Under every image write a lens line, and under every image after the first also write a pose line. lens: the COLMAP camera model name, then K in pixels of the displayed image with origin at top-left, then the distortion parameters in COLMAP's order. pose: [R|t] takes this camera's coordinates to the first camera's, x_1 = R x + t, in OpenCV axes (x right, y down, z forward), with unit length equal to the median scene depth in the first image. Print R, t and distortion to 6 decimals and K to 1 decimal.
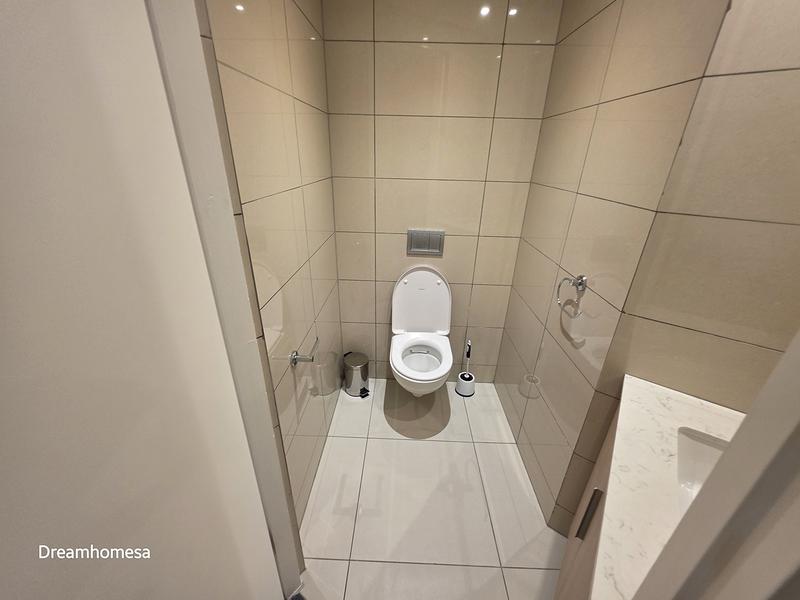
lens RADIAL K [[321.9, 0, 398.9], [0, 321.9, 301.3], [0, 0, 1]] dist [-0.002326, -0.000222]
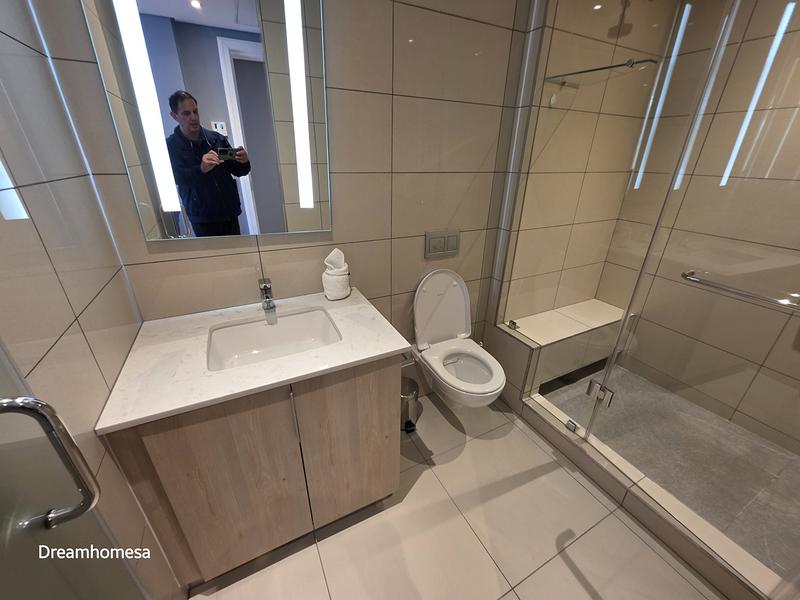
lens RADIAL K [[321.9, 0, 402.5], [0, 321.9, 299.3], [0, 0, 1]] dist [-0.002326, -0.000222]
pose [[0.878171, -0.201949, 0.433627, -0.416868], [0.198104, 0.978660, 0.054587, -0.095102], [-0.435398, 0.037967, 0.899437, 0.238541]]
